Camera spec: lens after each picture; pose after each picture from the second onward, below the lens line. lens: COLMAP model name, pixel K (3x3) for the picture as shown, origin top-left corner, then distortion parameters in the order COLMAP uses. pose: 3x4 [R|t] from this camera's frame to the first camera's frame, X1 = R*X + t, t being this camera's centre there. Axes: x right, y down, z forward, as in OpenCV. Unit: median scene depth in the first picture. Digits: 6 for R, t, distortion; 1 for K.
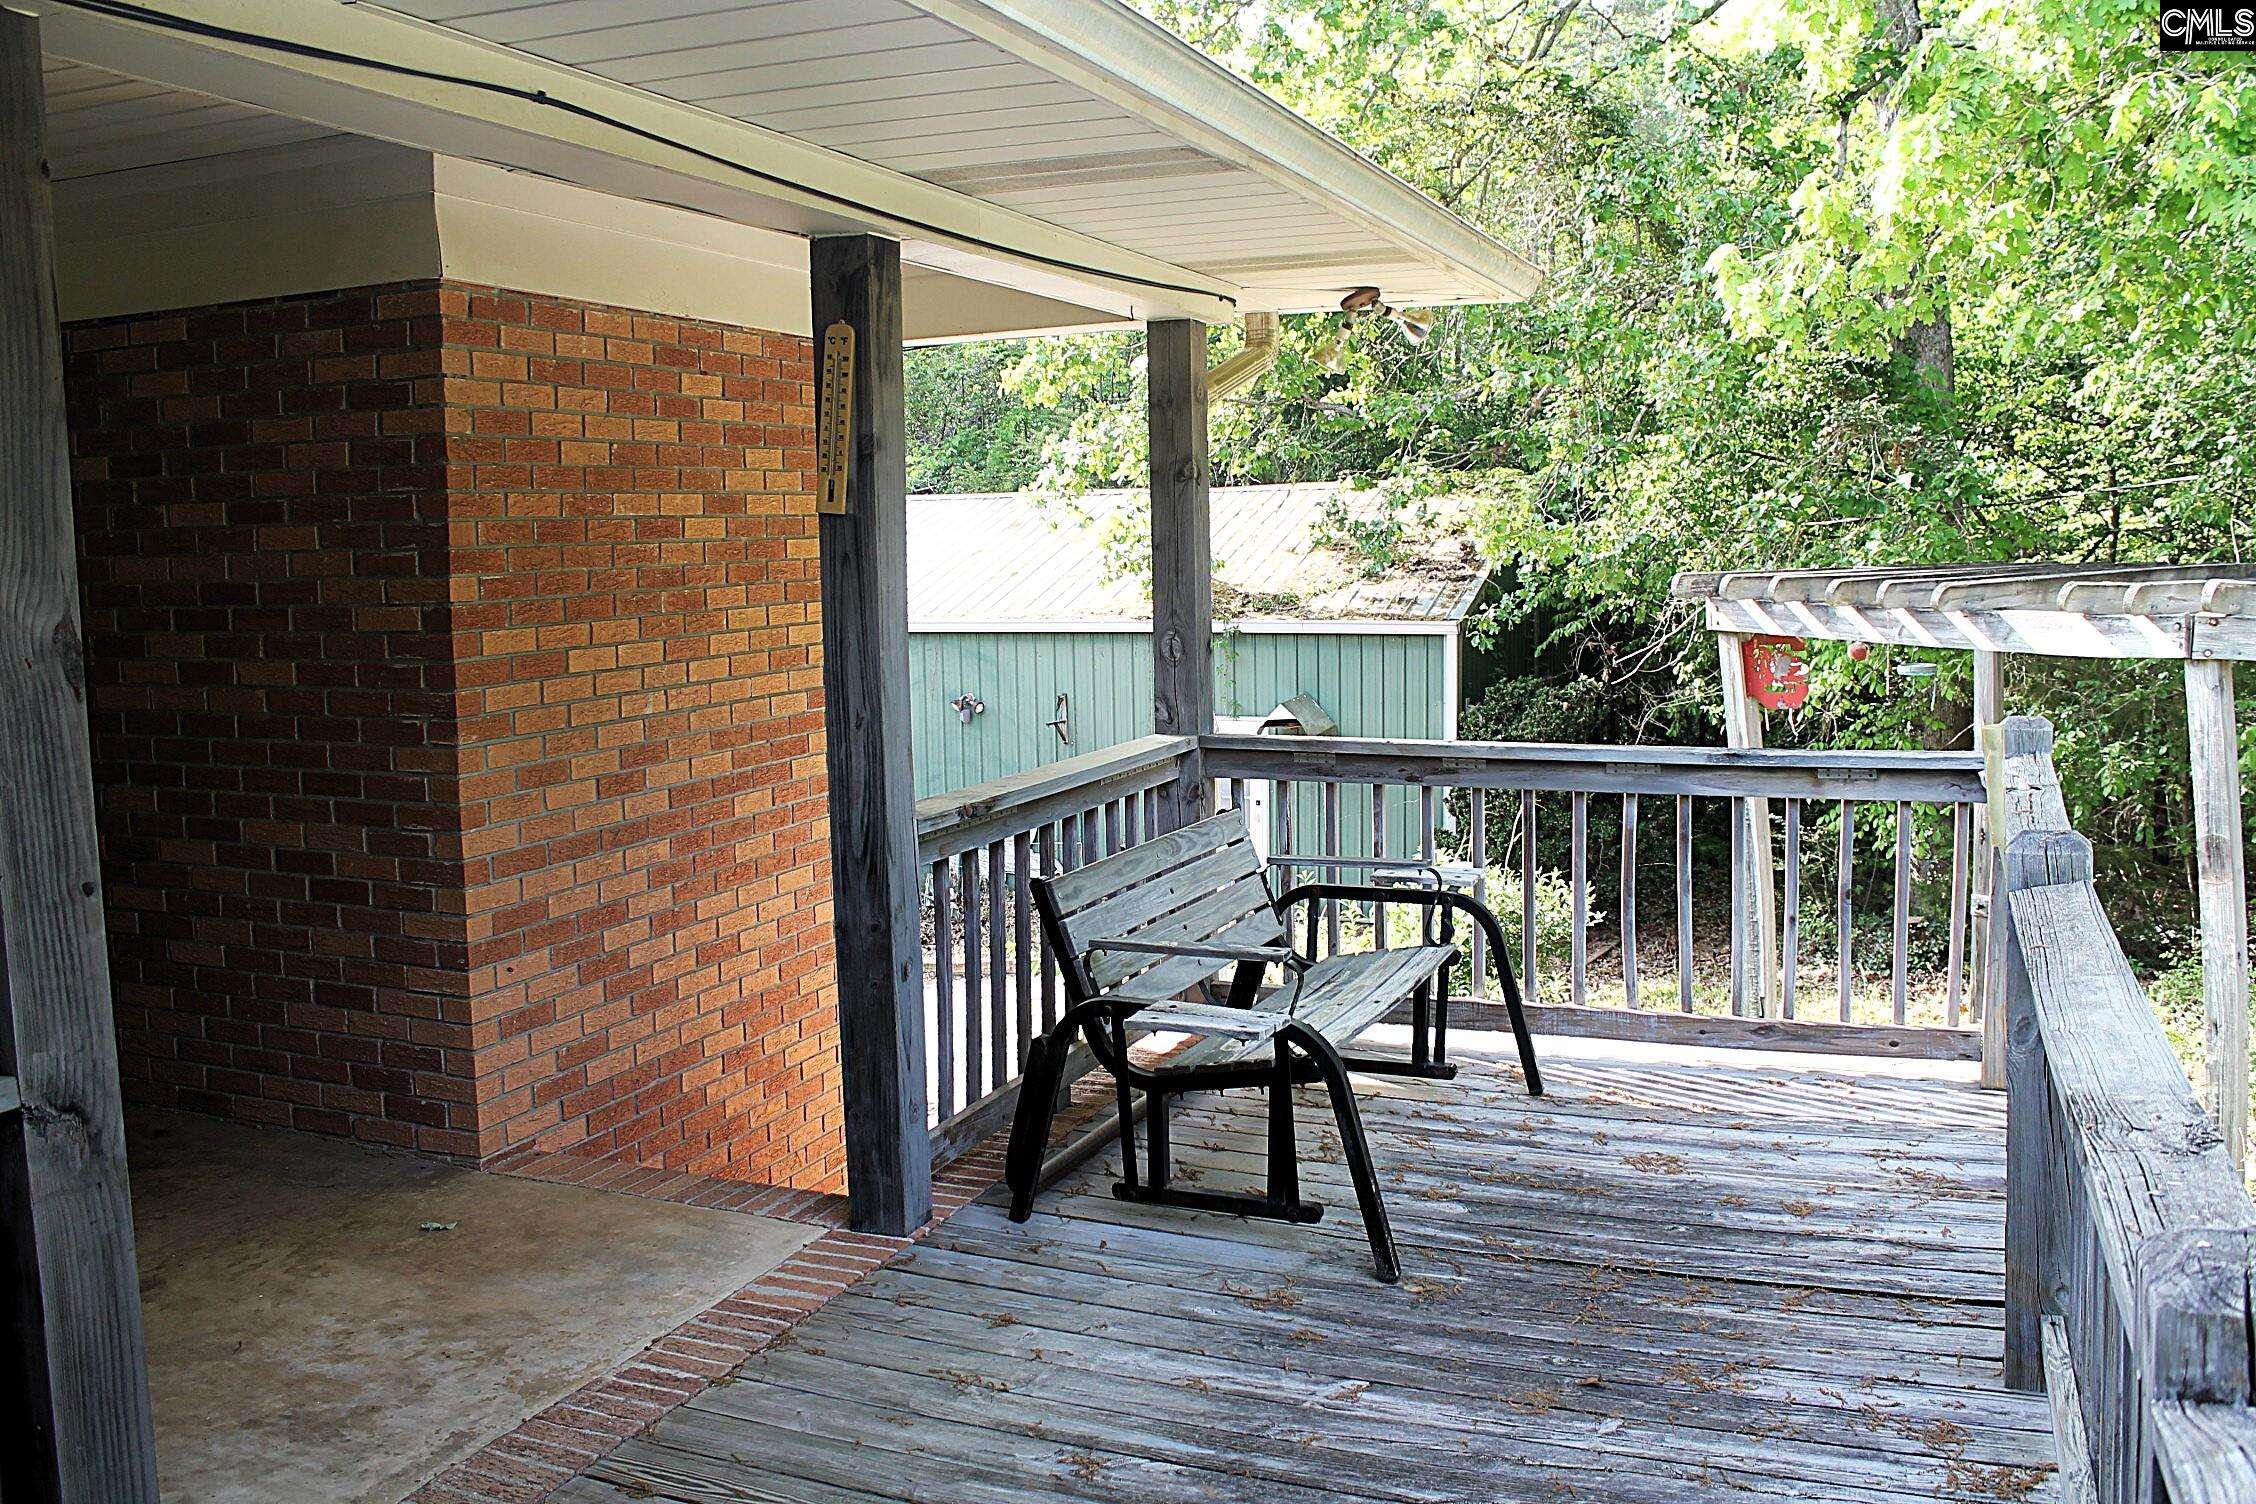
lens RADIAL K [[1947.0, 0, 1138.7], [0, 1947.0, 739.2], [0, 0, 1]] dist [-0.116555, 0.033446]
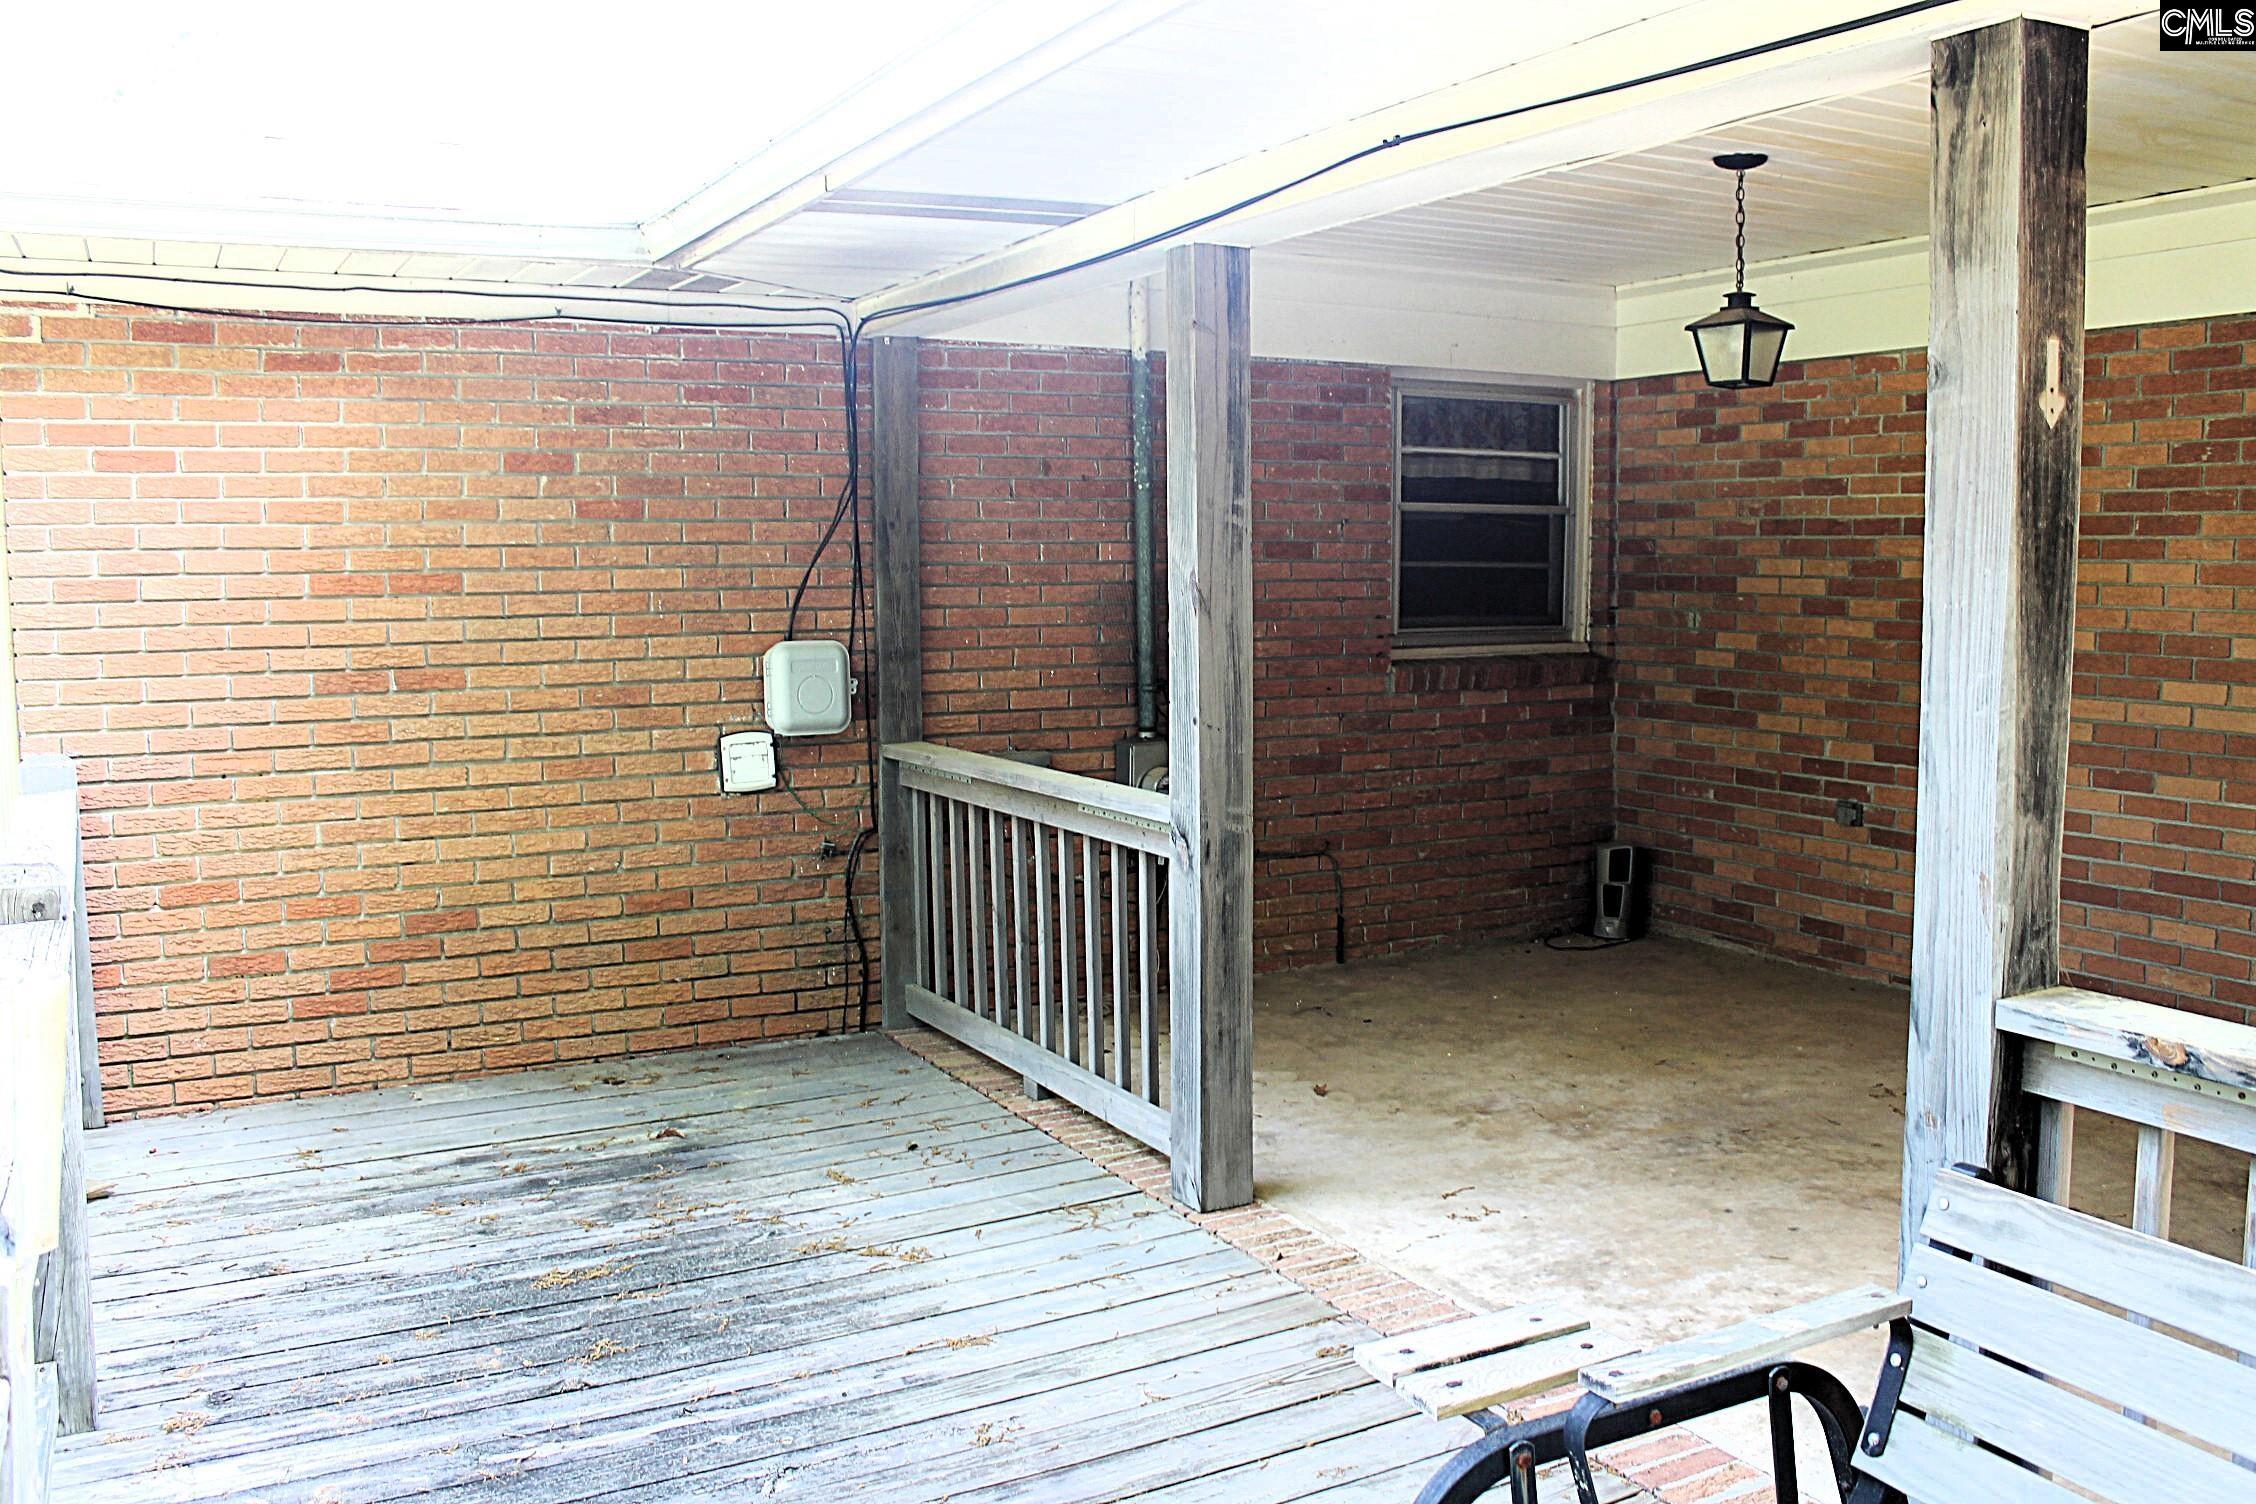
lens RADIAL K [[1947.0, 0, 1133.6], [0, 1947.0, 757.8], [0, 0, 1]] dist [-0.116555, 0.033446]
pose [[-0.633776, 0.111915, -0.765377, 0.395246], [-0.059626, 0.979465, 0.192593, -0.105073], [0.771215, 0.167698, -0.614089, 0.921143]]
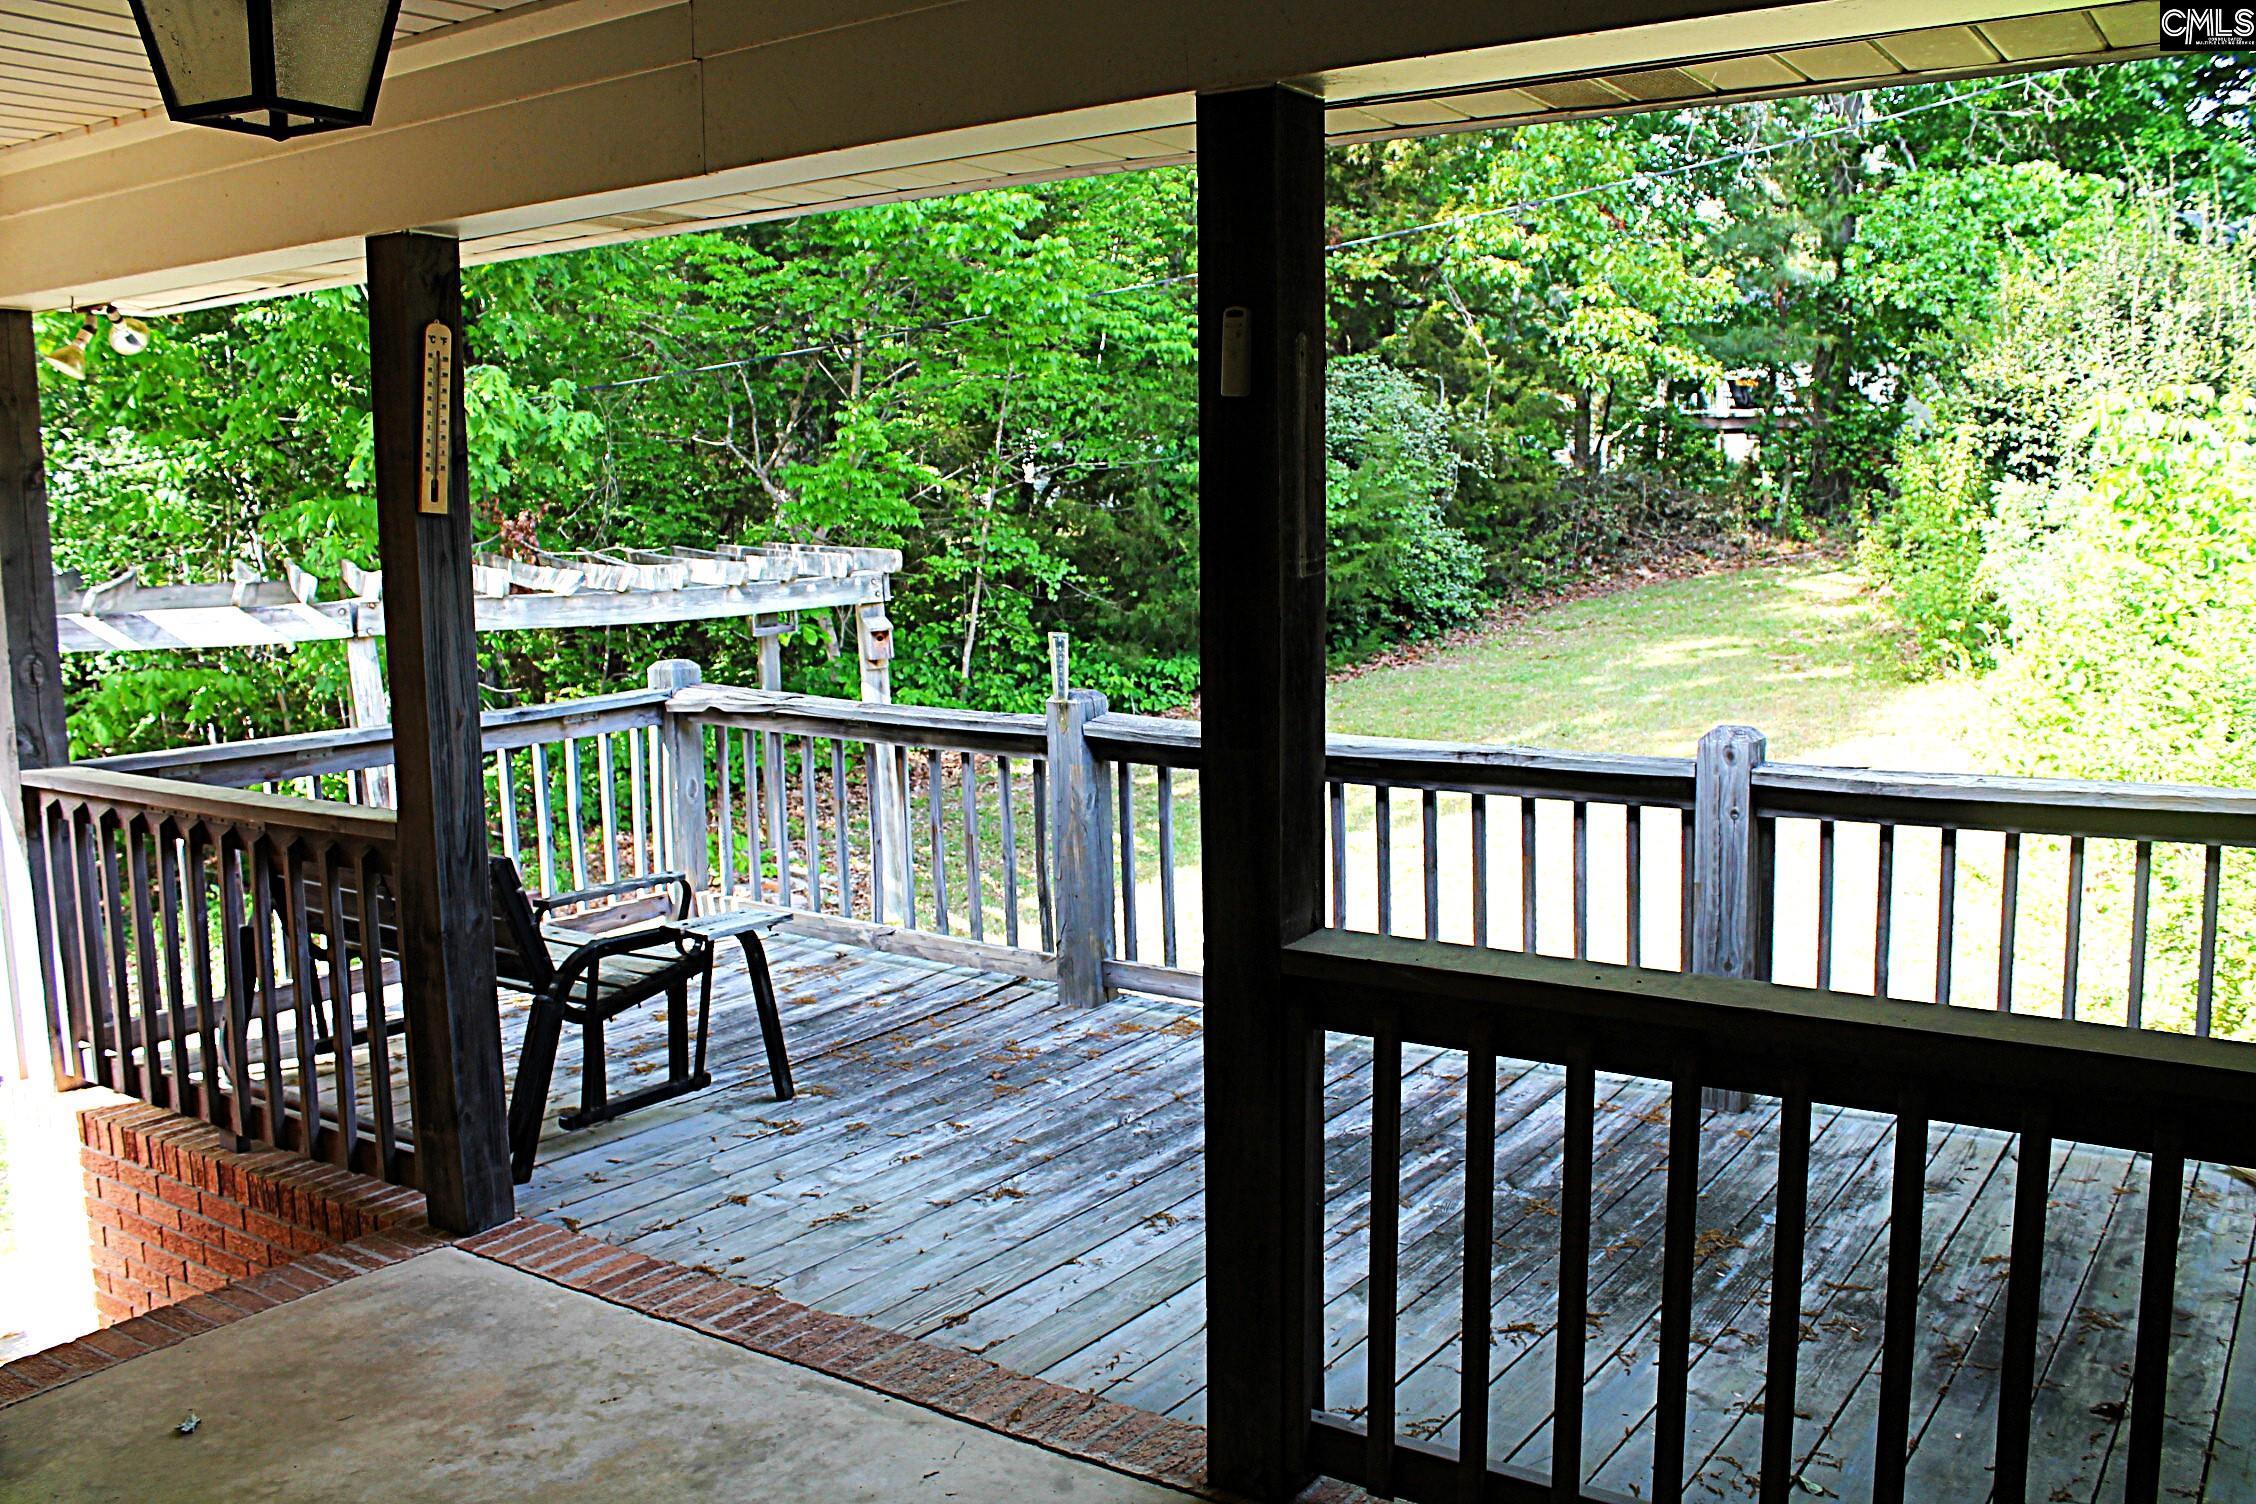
lens RADIAL K [[1947.0, 0, 1143.1], [0, 1947.0, 746.0], [0, 0, 1]] dist [-0.116555, 0.033446]
pose [[0.207859, -0.111381, 0.971797, -0.813700], [0.115473, 0.989343, 0.088694, -0.034638], [-0.971319, 0.093780, 0.218506, 0.343220]]
